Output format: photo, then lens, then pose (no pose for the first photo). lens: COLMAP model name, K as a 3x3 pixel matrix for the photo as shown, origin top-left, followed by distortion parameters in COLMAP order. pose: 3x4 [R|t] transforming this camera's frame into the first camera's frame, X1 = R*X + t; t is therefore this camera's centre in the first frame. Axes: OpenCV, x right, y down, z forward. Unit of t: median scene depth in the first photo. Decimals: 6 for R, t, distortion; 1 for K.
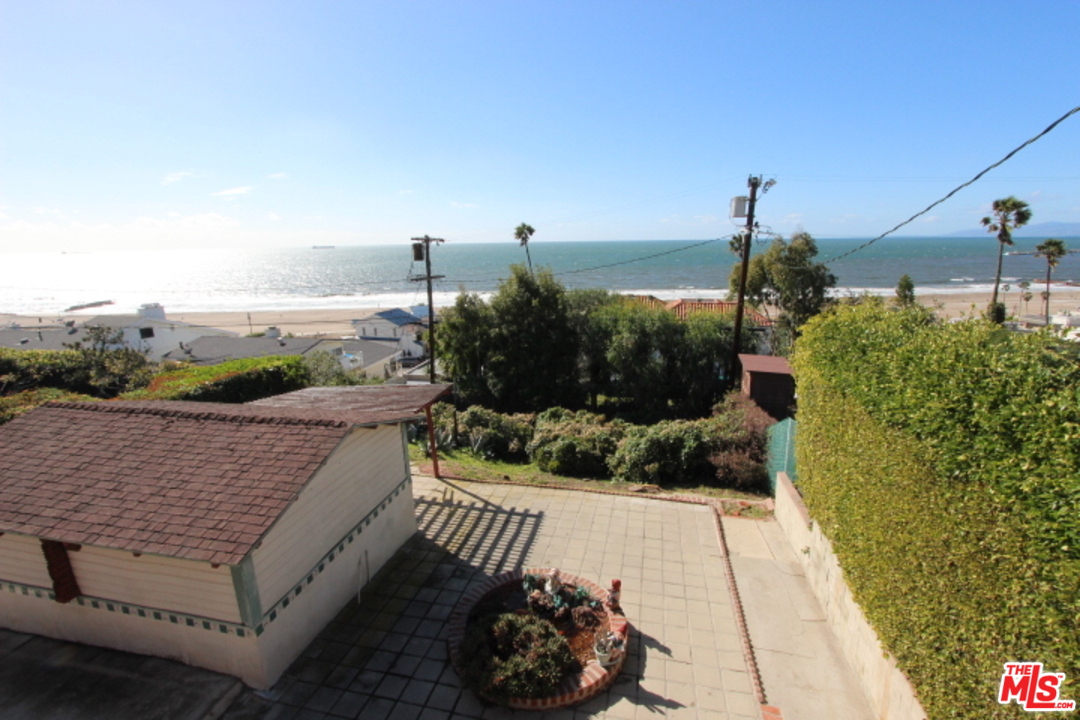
lens RADIAL K [[497.5, 0, 544.5], [0, 497.5, 367.0], [0, 0, 1]] dist [-0.015101, 0.001615]
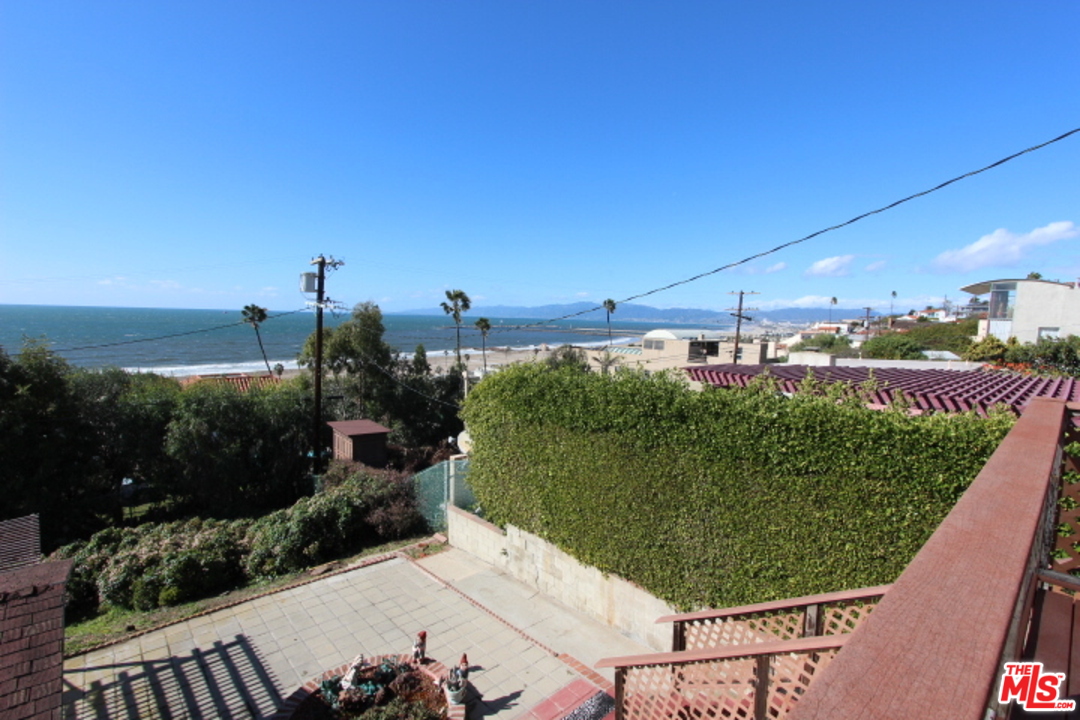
lens RADIAL K [[497.5, 0, 544.5], [0, 497.5, 367.0], [0, 0, 1]] dist [-0.015101, 0.001615]
pose [[0.577643, -0.049586, 0.814782, -0.246189], [0.164824, 0.984679, -0.056927, -0.008621], [-0.799476, 0.167179, 0.576966, 0.044877]]
